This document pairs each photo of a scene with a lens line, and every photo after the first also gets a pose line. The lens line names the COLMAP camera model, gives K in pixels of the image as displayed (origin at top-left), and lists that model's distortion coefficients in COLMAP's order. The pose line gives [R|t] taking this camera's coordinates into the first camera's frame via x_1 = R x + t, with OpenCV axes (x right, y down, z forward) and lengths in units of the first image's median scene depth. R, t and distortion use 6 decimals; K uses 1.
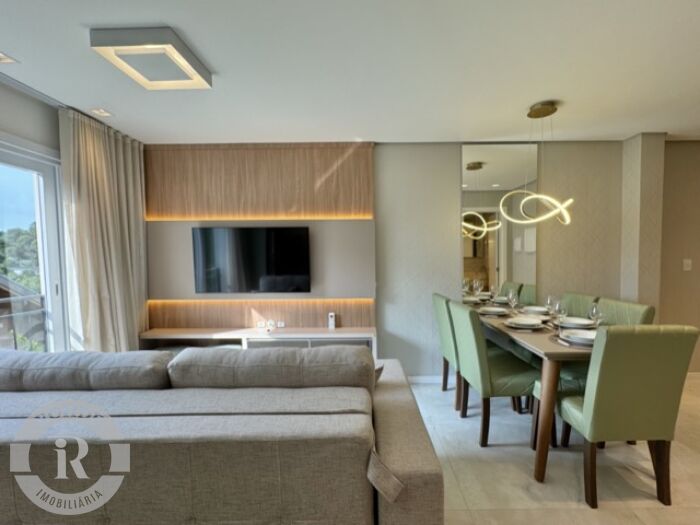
lens RADIAL K [[314.0, 0, 365.7], [0, 314.0, 276.0], [0, 0, 1]] dist [-0.002375, -0.000514]
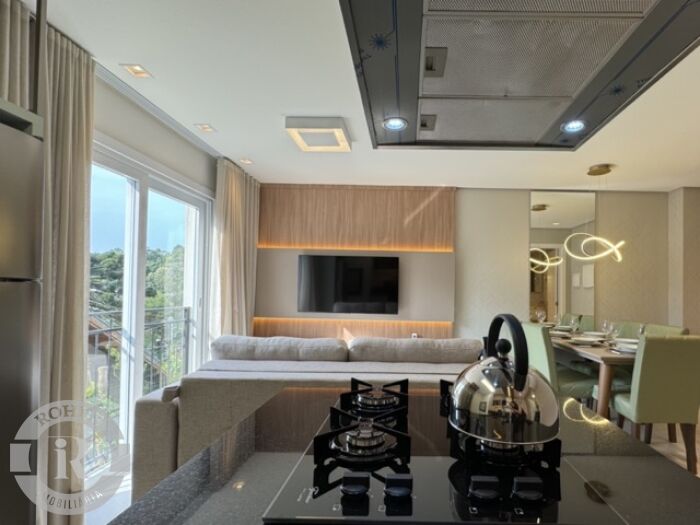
lens RADIAL K [[351.2, 0, 405.5], [0, 351.2, 293.8], [0, 0, 1]] dist [-0.001129, -0.000230]
pose [[0.999572, 0.028958, 0.004271, -0.157556], [-0.028675, 0.998028, -0.055845, 0.049677], [-0.005879, 0.055699, 0.998430, -0.287185]]
